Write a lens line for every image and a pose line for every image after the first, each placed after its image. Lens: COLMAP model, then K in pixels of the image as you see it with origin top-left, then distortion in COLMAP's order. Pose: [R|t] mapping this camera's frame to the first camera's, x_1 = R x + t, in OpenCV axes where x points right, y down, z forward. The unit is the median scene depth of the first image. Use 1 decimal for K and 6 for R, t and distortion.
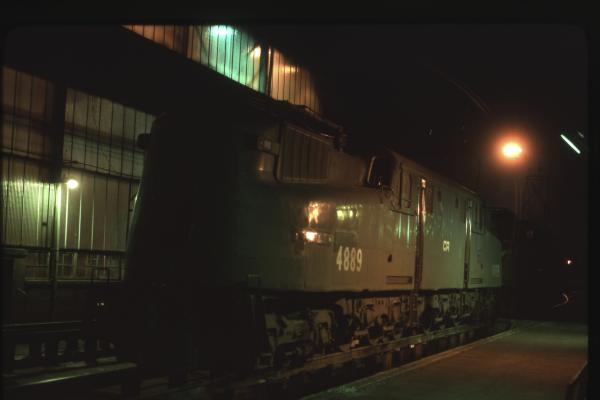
lens RADIAL K [[1044.0, 0, 281.6], [0, 1044.0, 203.0], [0, 0, 1]] dist [-0.183558, 0.000000]
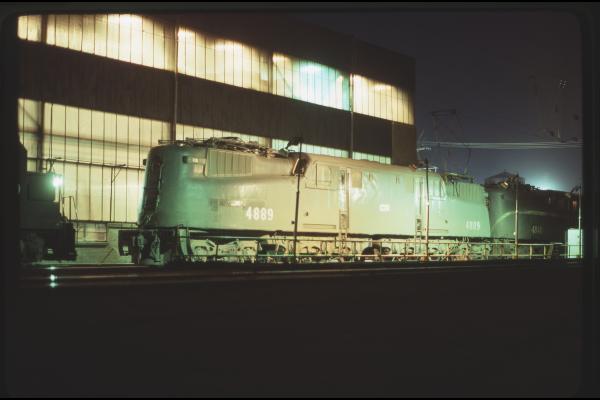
lens RADIAL K [[1044.0, 0, 297.5], [0, 1044.0, 202.0], [0, 0, 1]] dist [-0.183558, 0.000000]
pose [[0.958547, -0.051947, -0.280159, 0.576014], [0.053643, 0.998559, -0.001615, 0.032710], [0.279840, -0.013481, 0.959952, -0.722640]]
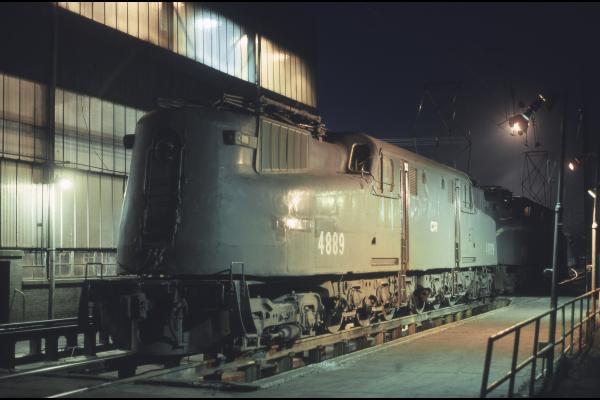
lens RADIAL K [[1044.0, 0, 300.0], [0, 1044.0, 200.6], [0, 0, 1]] dist [-0.183558, 0.000000]
pose [[0.998635, -0.047319, 0.022112, 0.008963], [0.047123, 0.998846, 0.009298, -0.000048], [-0.022526, -0.008243, 0.999712, -0.032909]]
